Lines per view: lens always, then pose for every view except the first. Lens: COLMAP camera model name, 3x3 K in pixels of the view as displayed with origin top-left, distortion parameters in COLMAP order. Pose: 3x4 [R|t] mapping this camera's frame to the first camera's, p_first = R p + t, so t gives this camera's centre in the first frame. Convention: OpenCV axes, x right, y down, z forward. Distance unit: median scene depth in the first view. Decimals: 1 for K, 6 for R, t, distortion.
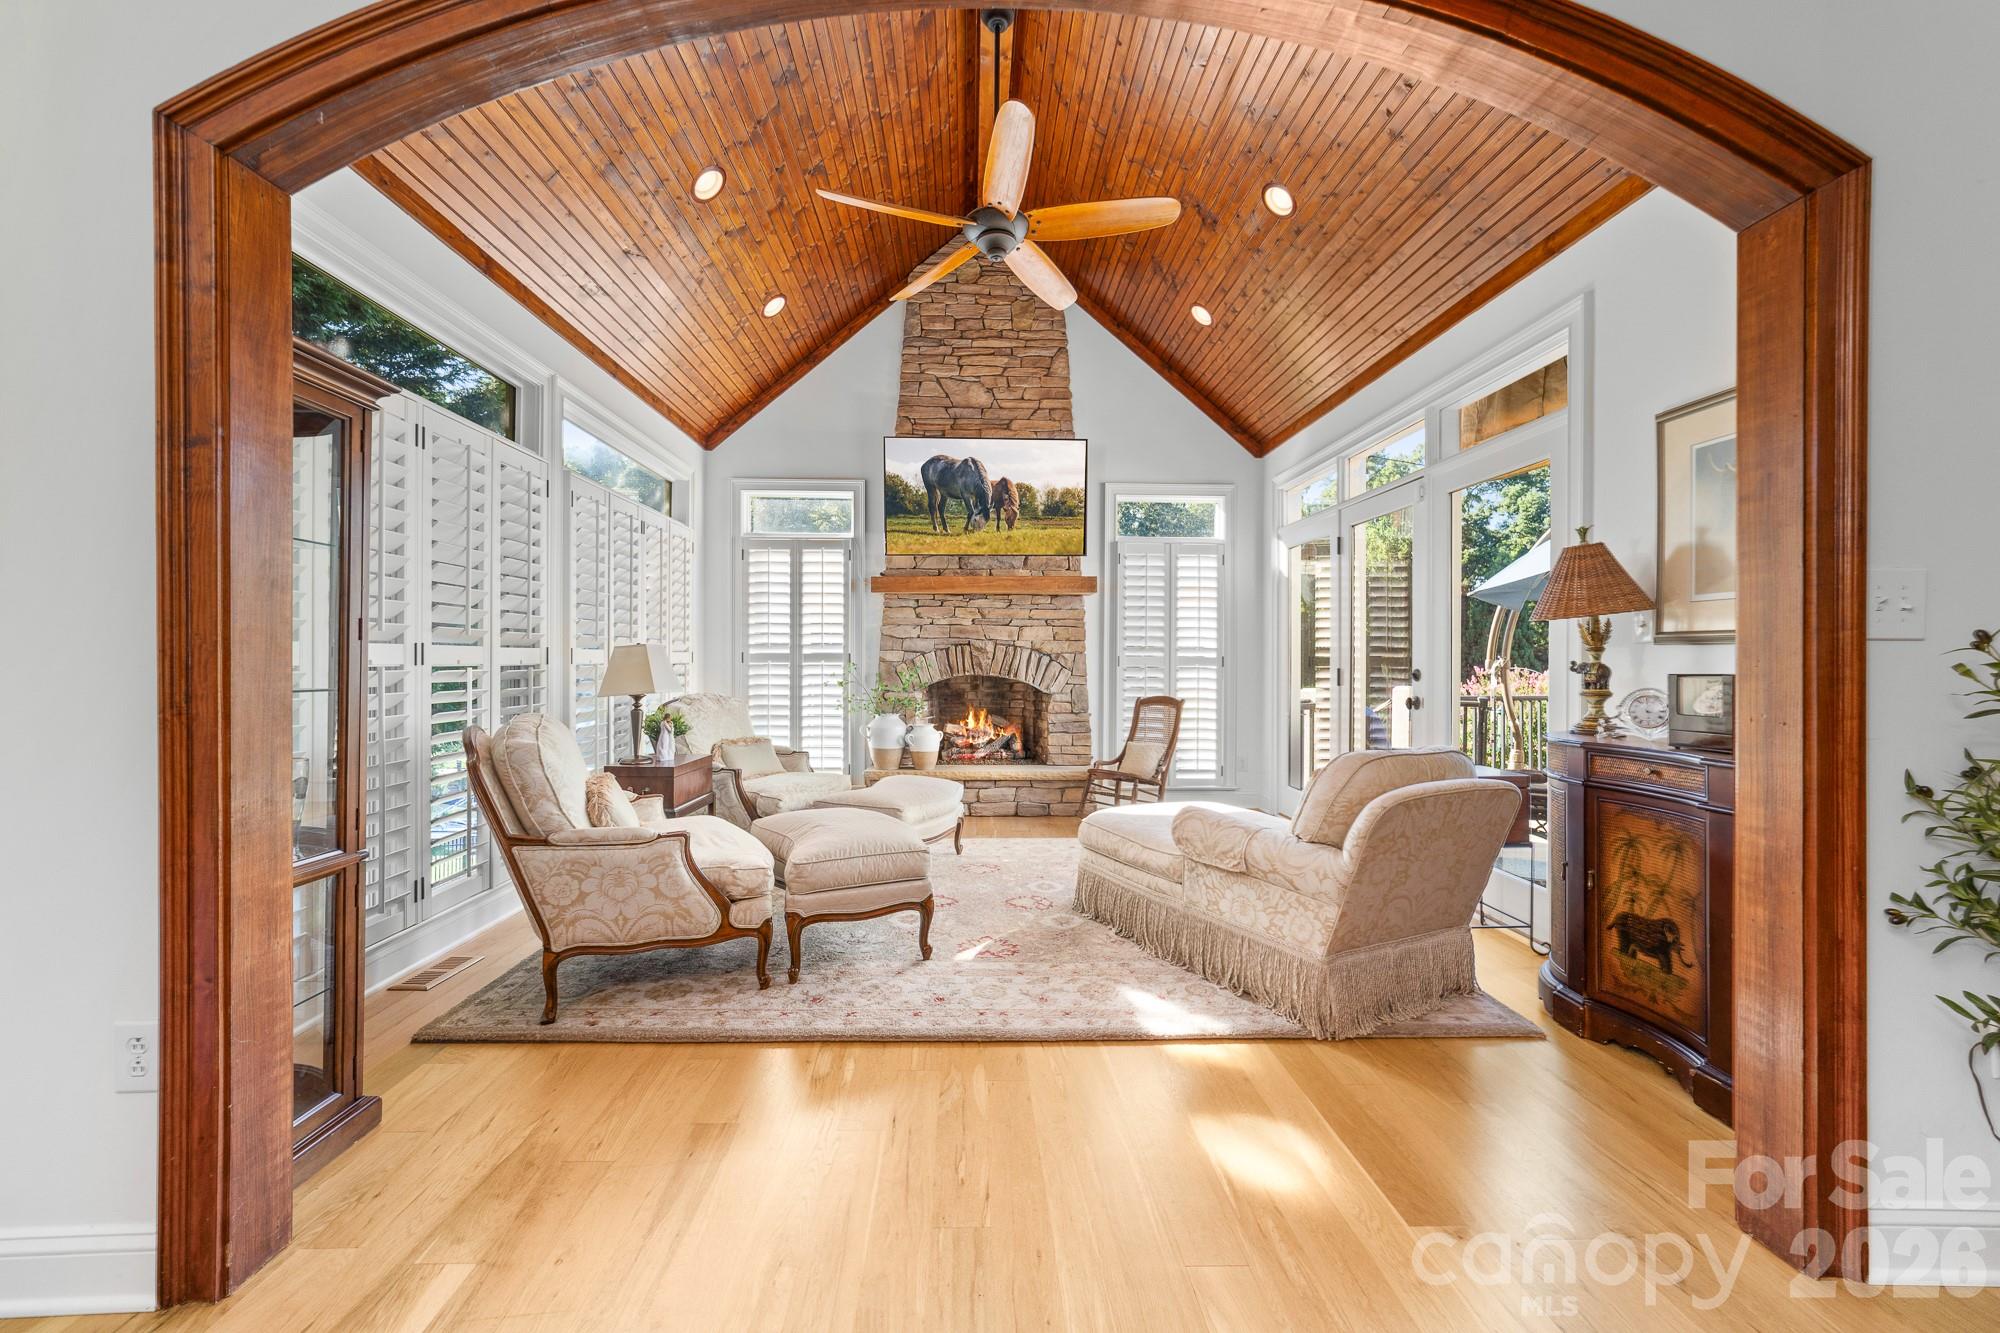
lens RADIAL K [[761.5, 0, 995.1], [0, 761.5, 663.7], [0, 0, 1]] dist [-0.034891, 0.007871]
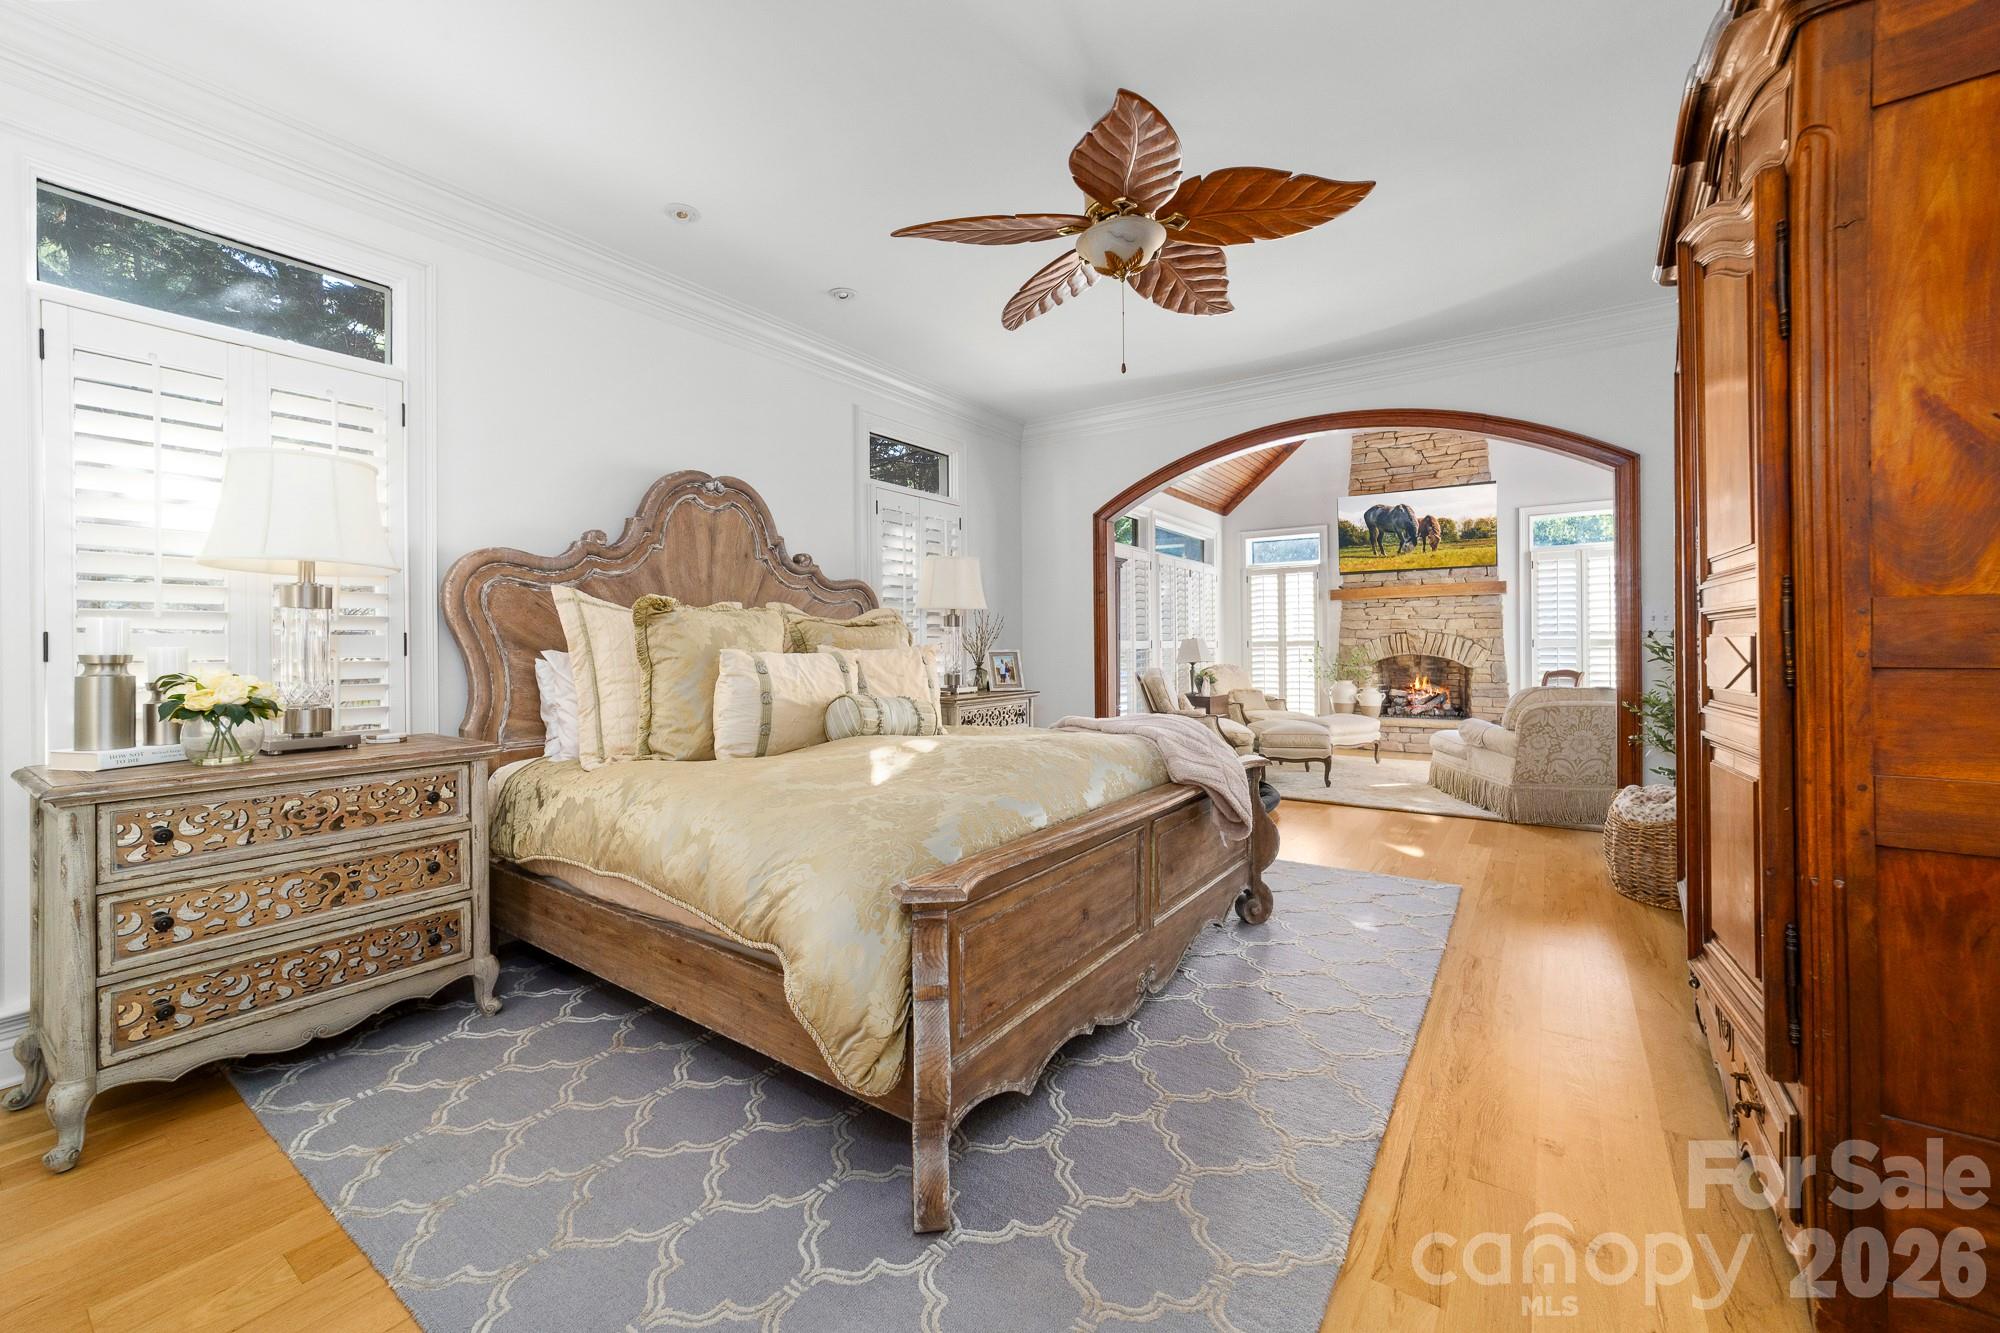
lens RADIAL K [[774.2, 0, 991.9], [0, 774.2, 644.1], [0, 0, 1]] dist [-0.013250, 0.007887]
pose [[0.790630, -0.012209, -0.612172, 0.238051], [0.008047, 0.999922, -0.009549, 0.003077], [0.612241, 0.002624, 0.790667, -0.617243]]
